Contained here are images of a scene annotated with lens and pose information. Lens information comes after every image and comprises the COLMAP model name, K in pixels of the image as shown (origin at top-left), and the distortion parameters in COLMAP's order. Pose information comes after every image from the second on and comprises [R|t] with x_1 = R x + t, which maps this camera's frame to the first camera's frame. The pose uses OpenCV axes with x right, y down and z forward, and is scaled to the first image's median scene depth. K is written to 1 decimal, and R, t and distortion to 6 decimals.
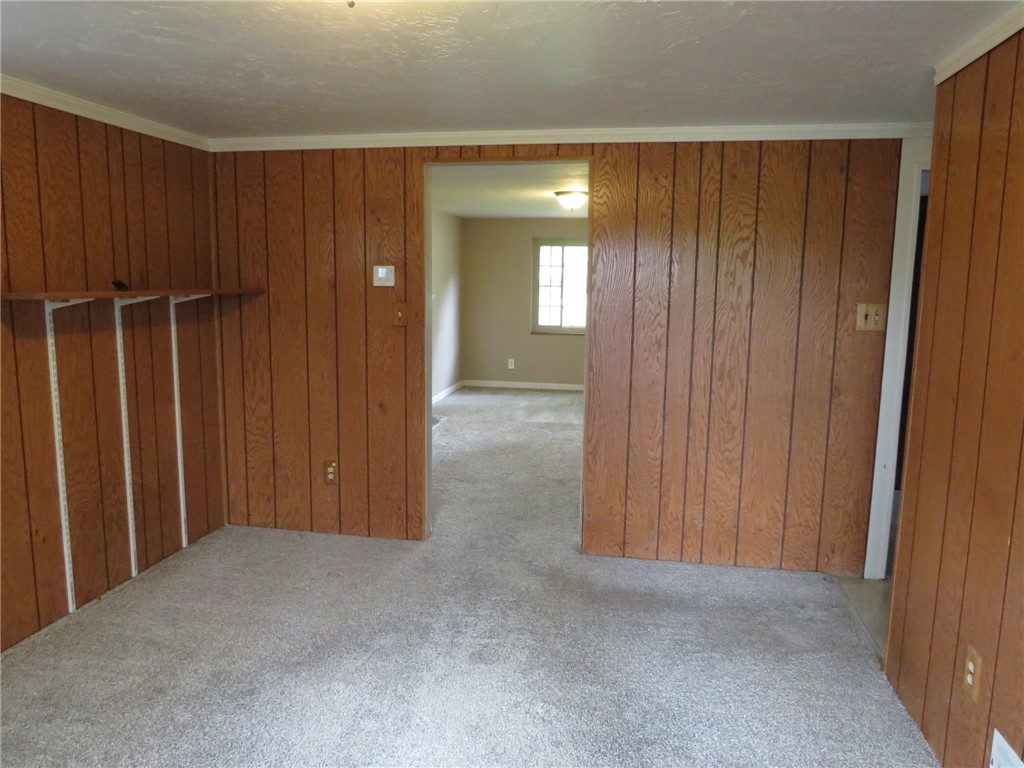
lens RADIAL K [[716.2, 0, 512.0], [0, 716.2, 384.0], [0, 0, 1]] dist [-0.036451, -0.003194]
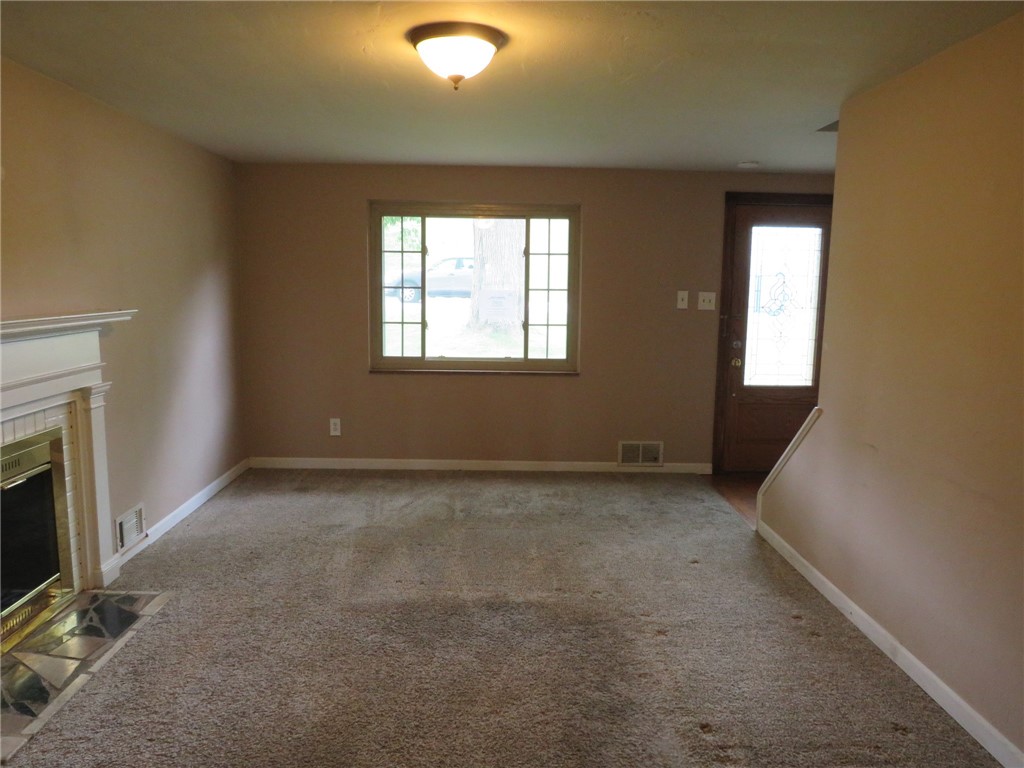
lens RADIAL K [[716.2, 0, 512.0], [0, 716.2, 384.0], [0, 0, 1]] dist [-0.036451, -0.003194]
pose [[0.979394, -0.026633, 0.200195, 0.023500], [0.027151, 0.999631, 0.000157, -0.058963], [-0.200125, 0.005281, 0.979756, 0.434146]]
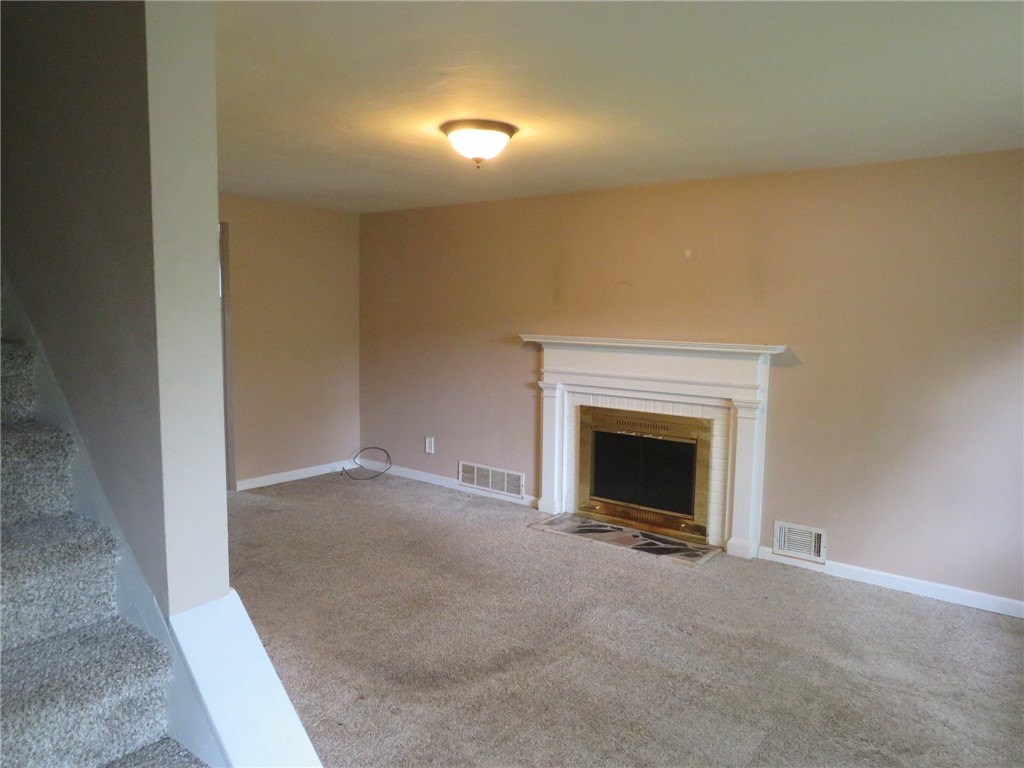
lens RADIAL K [[722.4, 0, 512.0], [0, 722.4, 384.0], [0, 0, 1]] dist [-0.048291, 0.022599]
pose [[-0.476332, 0.070840, -0.876407, 0.350820], [-0.151431, 0.975246, 0.161133, -0.122721], [0.866127, 0.209469, -0.453814, 0.876860]]
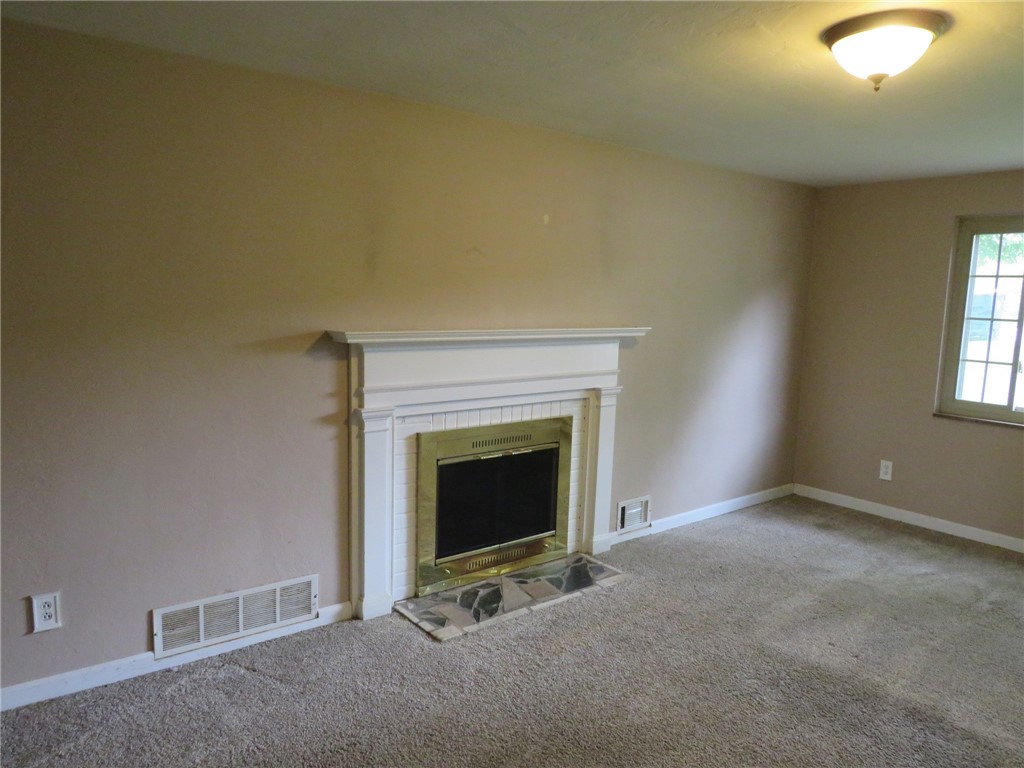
lens RADIAL K [[722.4, 0, 512.0], [0, 722.4, 384.0], [0, 0, 1]] dist [-0.048291, 0.022599]
pose [[0.751078, 0.097262, -0.653010, 0.125366], [-0.118884, 0.992846, 0.011141, -0.063709], [0.649421, 0.069265, 0.757268, 0.453761]]
